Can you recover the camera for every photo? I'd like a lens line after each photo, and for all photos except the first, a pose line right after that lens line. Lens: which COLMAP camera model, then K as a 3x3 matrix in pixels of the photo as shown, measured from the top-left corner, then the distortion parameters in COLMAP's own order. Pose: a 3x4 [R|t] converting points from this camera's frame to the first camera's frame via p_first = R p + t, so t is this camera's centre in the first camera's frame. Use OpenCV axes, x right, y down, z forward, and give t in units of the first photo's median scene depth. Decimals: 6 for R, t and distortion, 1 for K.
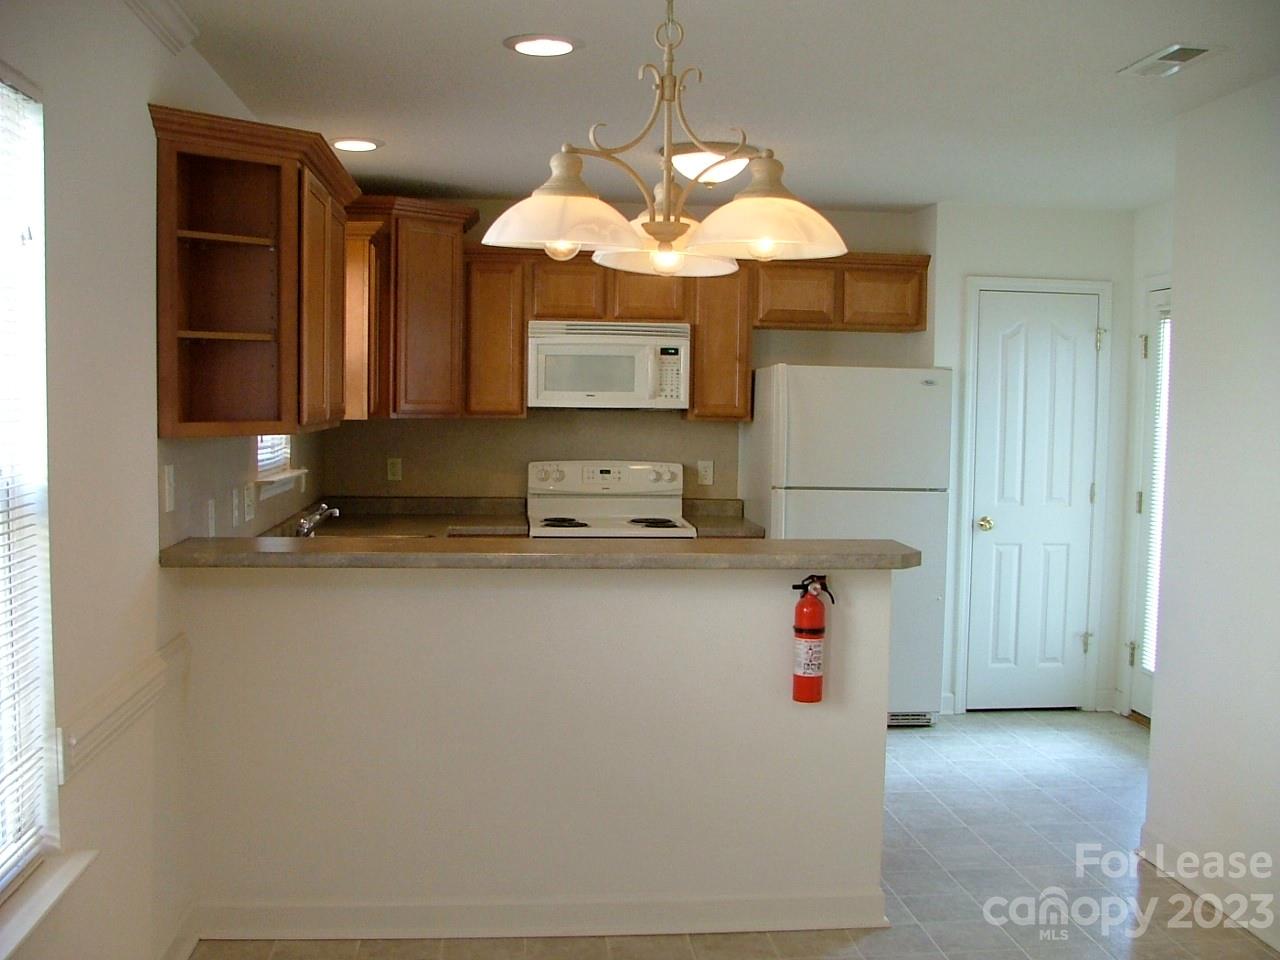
lens RADIAL K [[1420.0, 0, 636.8], [0, 1420.0, 492.4], [0, 0, 1]] dist [-0.149067, 0.000000]
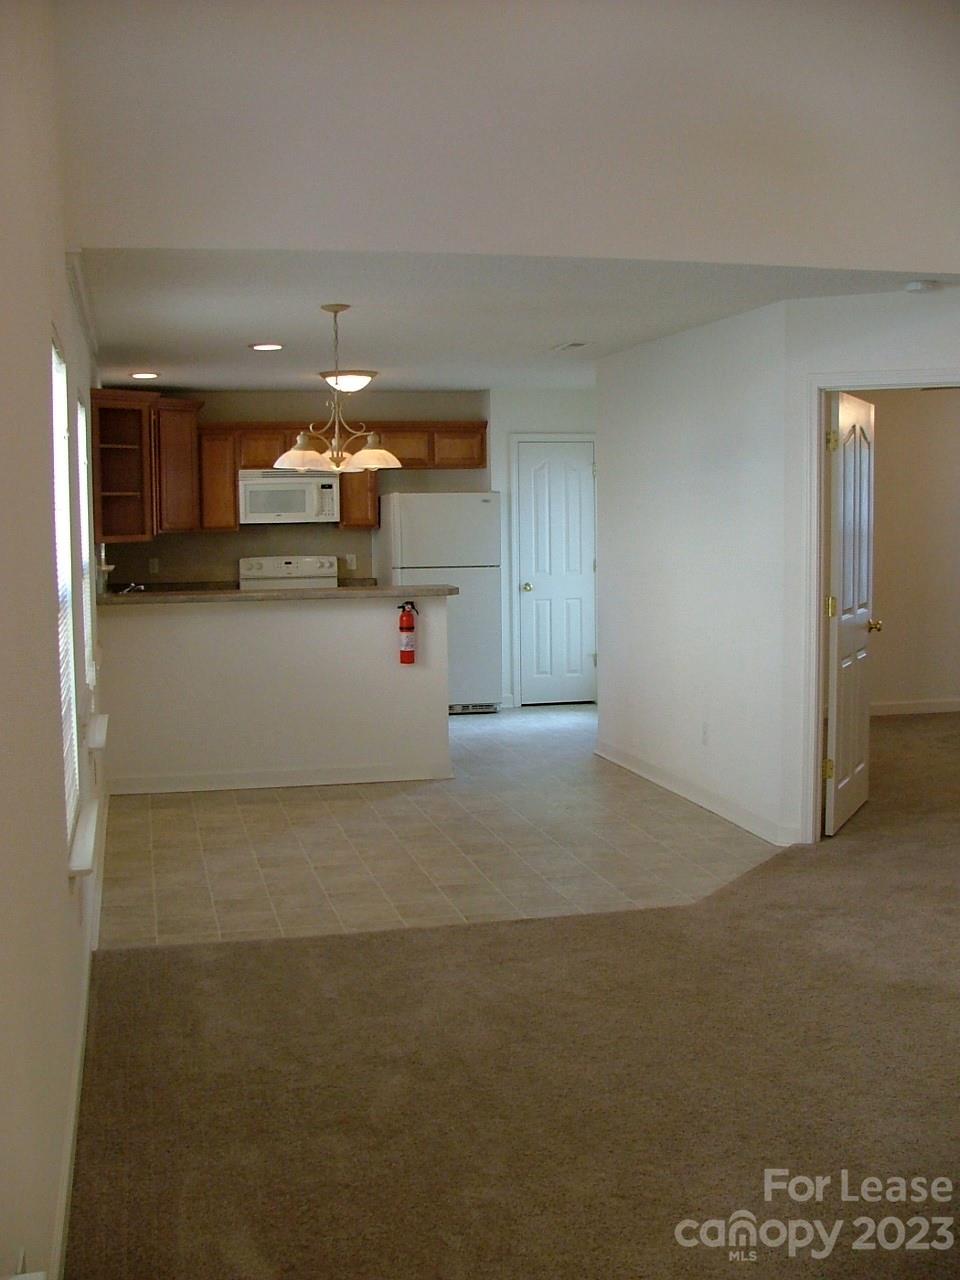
lens RADIAL K [[1420.0, 0, 476.3], [0, 1420.0, 629.3], [0, 0, 1]] dist [-0.149067, 0.000000]
pose [[0.989726, -0.039456, 0.137427, -0.036163], [0.036815, 0.999086, 0.021707, 0.034323], [-0.138157, -0.016425, 0.990274, -0.620857]]
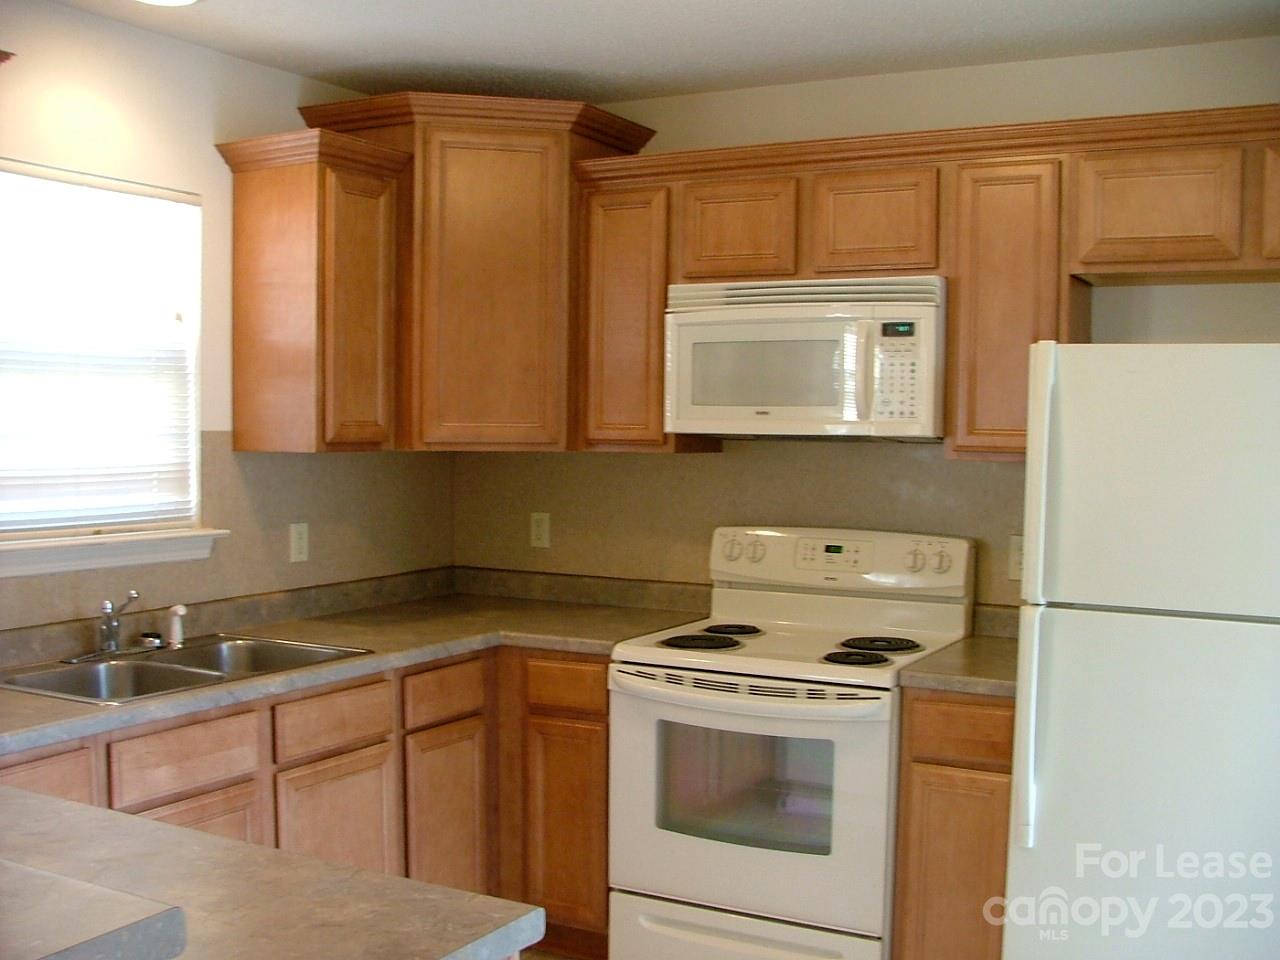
lens RADIAL K [[1420.0, 0, 641.3], [0, 1420.0, 482.9], [0, 0, 1]] dist [-0.149067, 0.000000]
pose [[0.814760, 0.020203, -0.579446, 0.250699], [-0.039520, 0.999004, -0.020738, -0.027129], [0.578450, 0.039797, 0.814746, 0.515321]]
